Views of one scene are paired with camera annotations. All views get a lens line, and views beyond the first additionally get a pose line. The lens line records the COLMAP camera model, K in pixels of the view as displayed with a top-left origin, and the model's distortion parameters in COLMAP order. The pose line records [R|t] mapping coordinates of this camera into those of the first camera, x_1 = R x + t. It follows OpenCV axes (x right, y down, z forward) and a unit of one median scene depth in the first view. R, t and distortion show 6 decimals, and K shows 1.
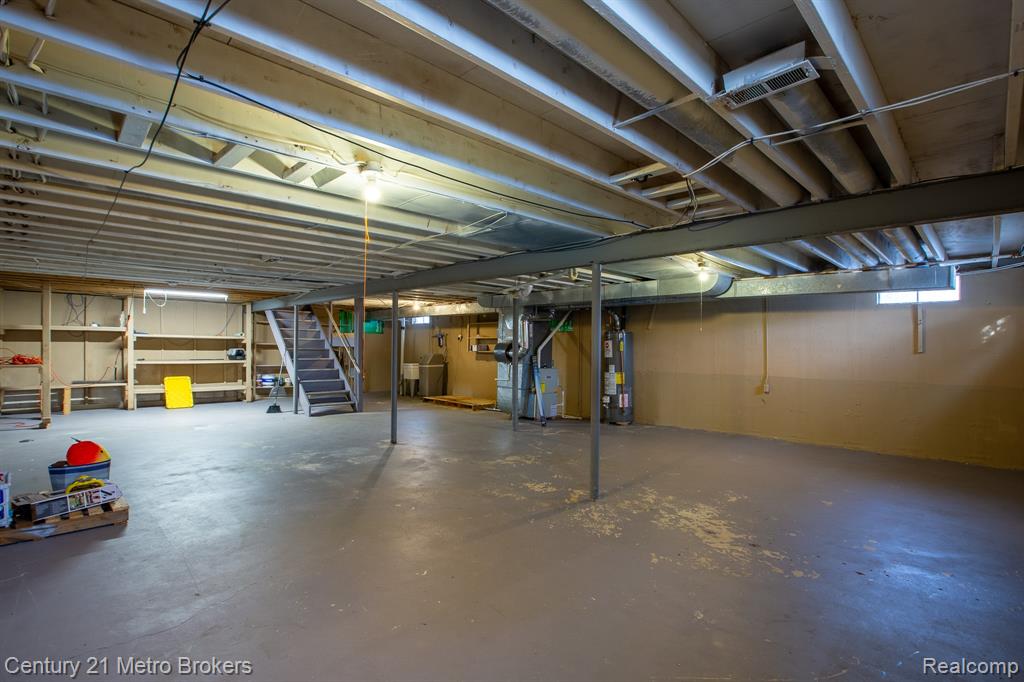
lens RADIAL K [[480.5, 0, 516.6], [0, 480.5, 320.2], [0, 0, 1]] dist [-0.031971, 0.001143]
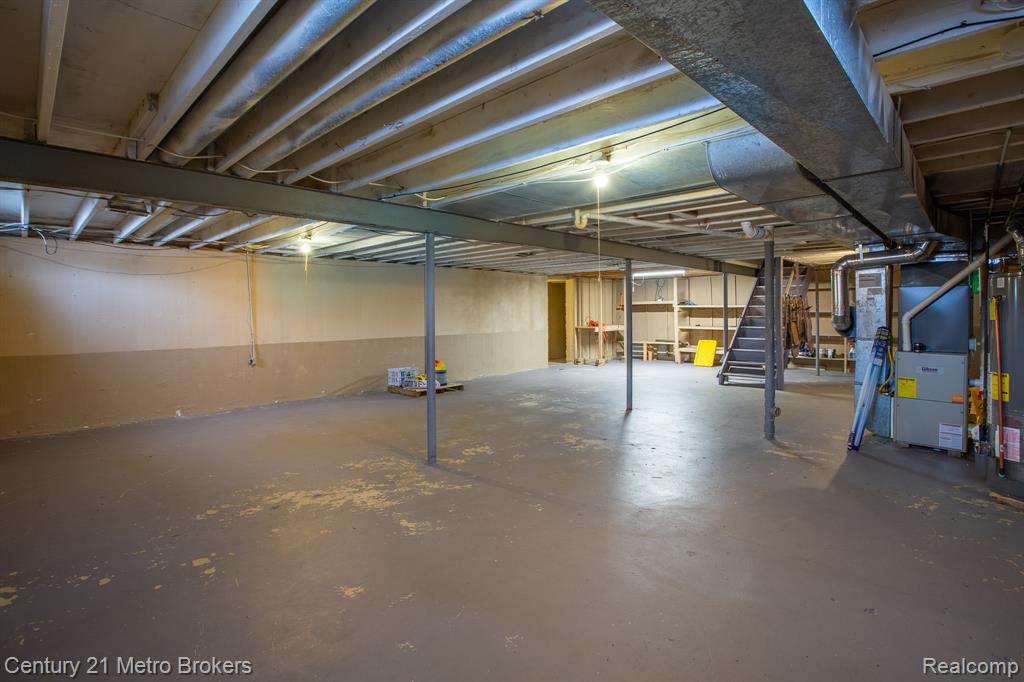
lens RADIAL K [[494.7, 0, 519.7], [0, 494.7, 311.7], [0, 0, 1]] dist [-0.019097, 0.000384]
pose [[0.022847, -0.010984, -0.999679, 1.341158], [0.065547, 0.997805, -0.009466, 0.074788], [0.997588, -0.065309, 0.023516, 1.290447]]
